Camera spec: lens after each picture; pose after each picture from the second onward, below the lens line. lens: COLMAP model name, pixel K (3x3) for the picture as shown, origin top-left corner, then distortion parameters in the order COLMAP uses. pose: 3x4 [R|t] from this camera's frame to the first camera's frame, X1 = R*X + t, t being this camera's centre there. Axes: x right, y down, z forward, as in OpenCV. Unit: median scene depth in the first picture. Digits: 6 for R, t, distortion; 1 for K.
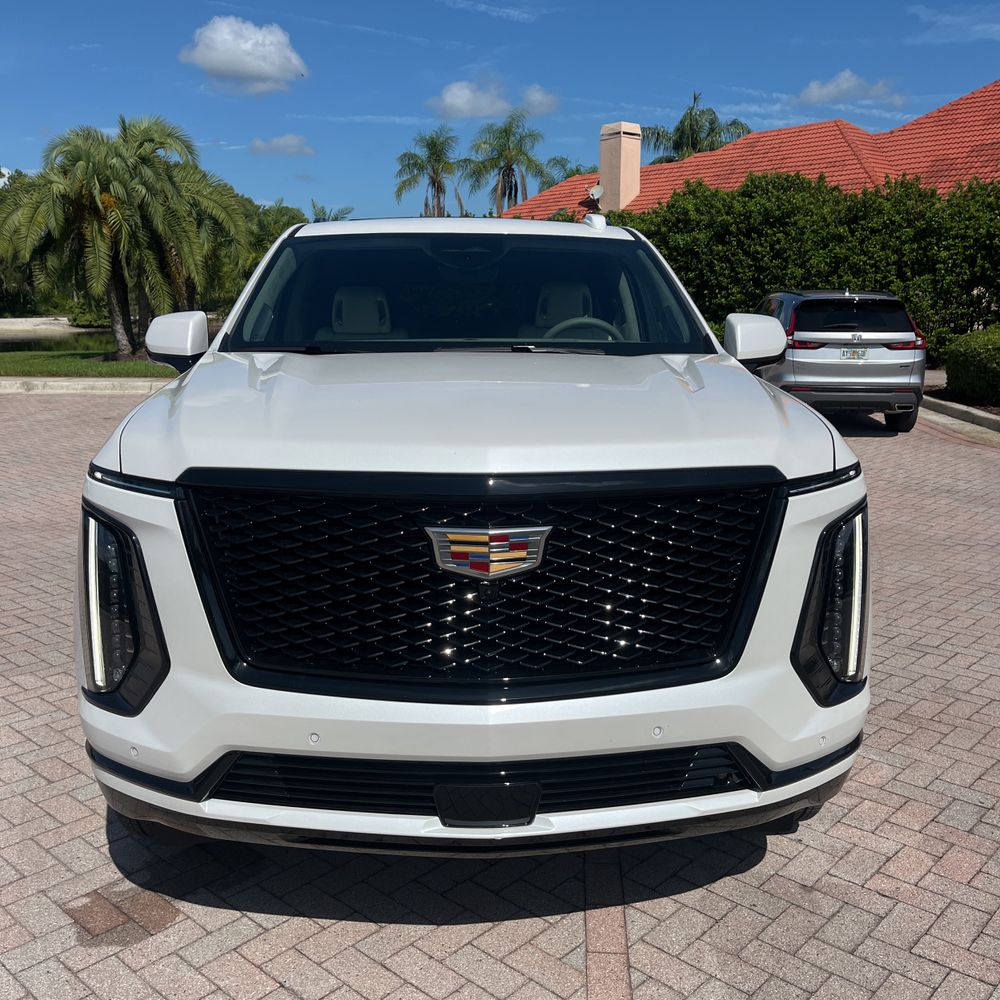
lens RADIAL K [[1025.5, 0, 487.4], [0, 1025.5, 481.4], [0, 0, 1]] dist [0.028743, -0.018677]
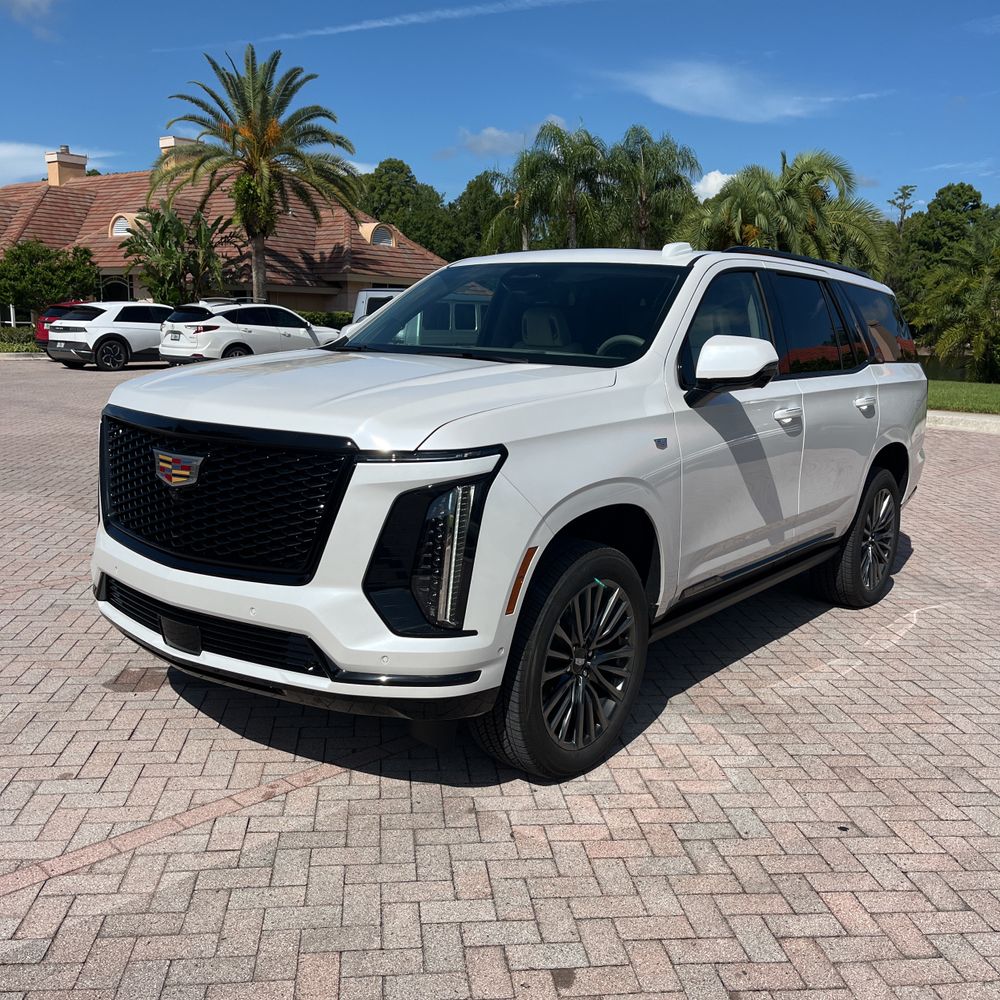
lens RADIAL K [[1016.2, 0, 500.0], [0, 1016.2, 500.0], [0, 0, 1]] dist [0.041221, -0.036107]
pose [[0.761358, 0.138210, -0.633429, 0.259133], [-0.141875, 0.988851, 0.045232, -0.004701], [0.632618, 0.055430, 0.772478, 0.022111]]
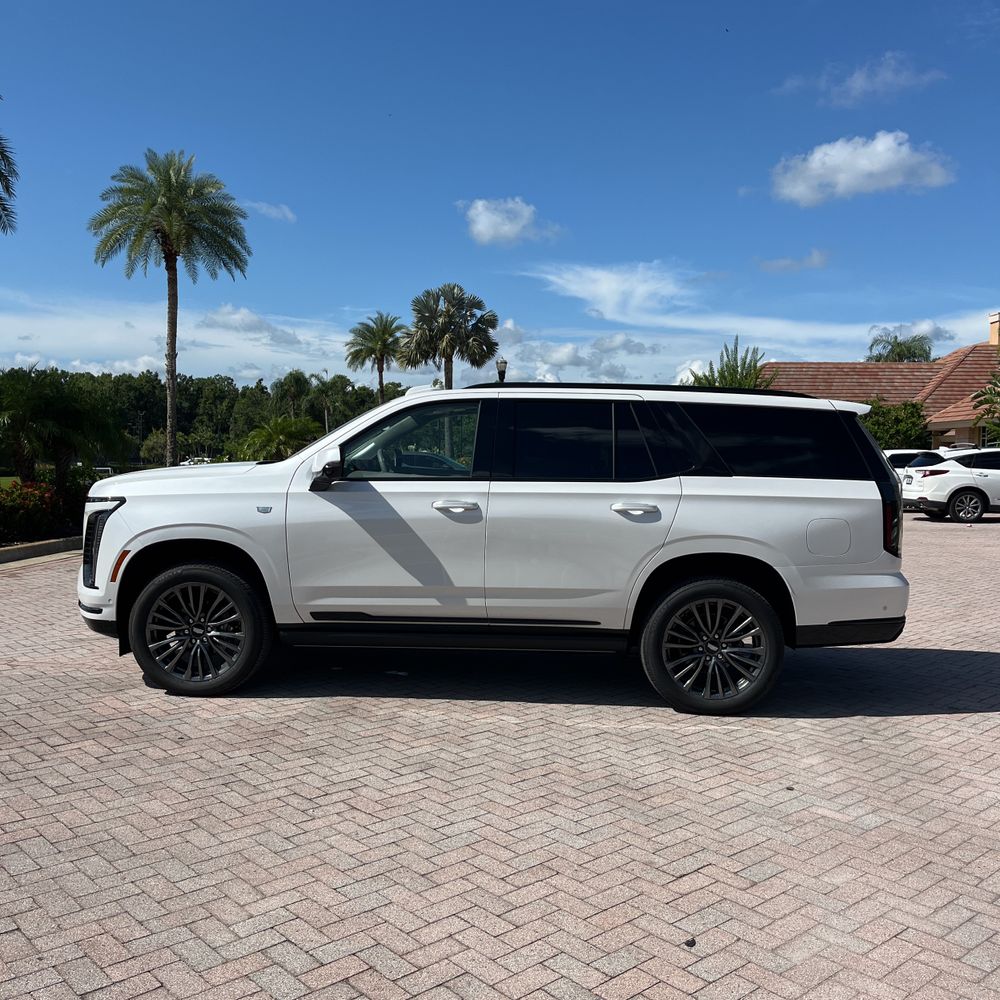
lens RADIAL K [[1016.2, 0, 500.0], [0, 1016.2, 500.0], [0, 0, 1]] dist [0.041221, -0.036107]
pose [[-0.086235, 0.049491, -0.995045, 0.619505], [-0.185616, 0.980480, 0.064853, -0.080160], [0.978831, 0.190289, -0.075365, 0.480037]]
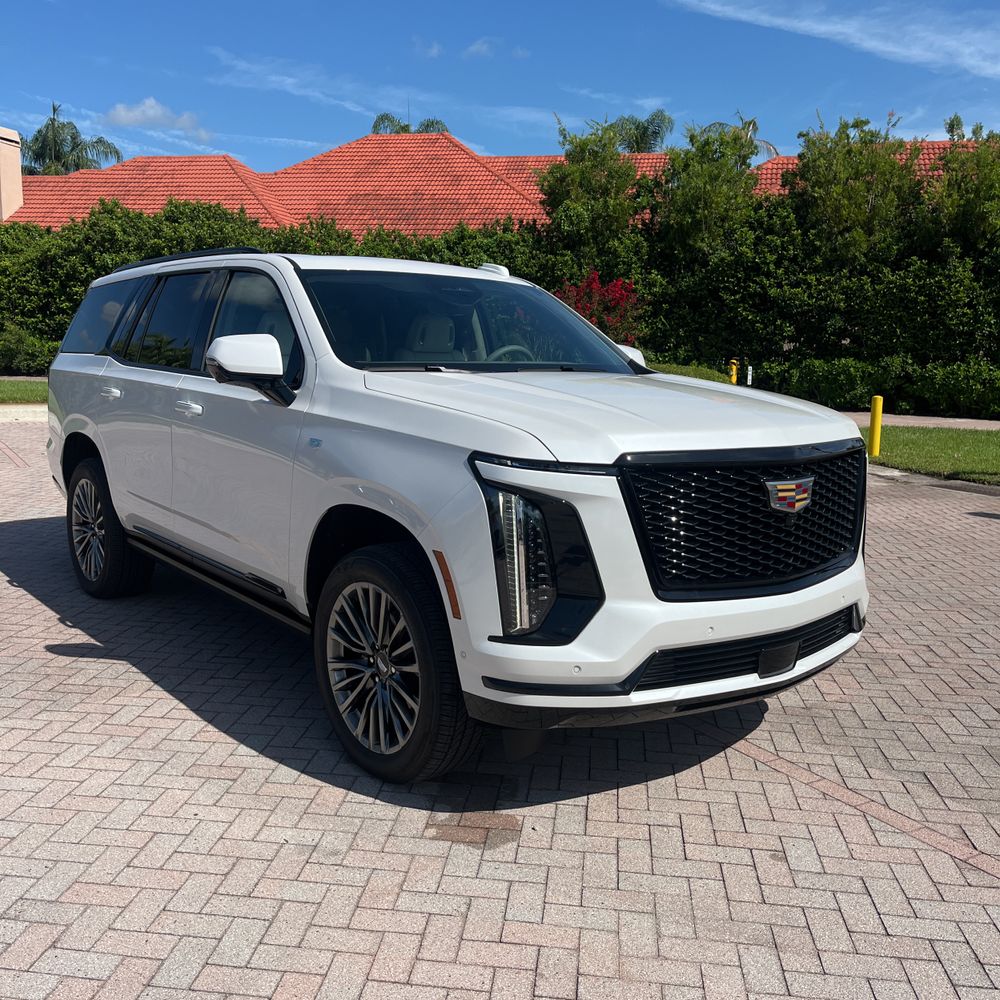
lens RADIAL K [[1025.5, 0, 487.4], [0, 1025.5, 481.4], [0, 0, 1]] dist [0.028743, -0.018677]
pose [[0.809395, -0.060471, 0.584143, -0.248929], [0.072913, 0.997336, 0.002216, 0.001735], [-0.582720, 0.040798, 0.811648, -0.003597]]
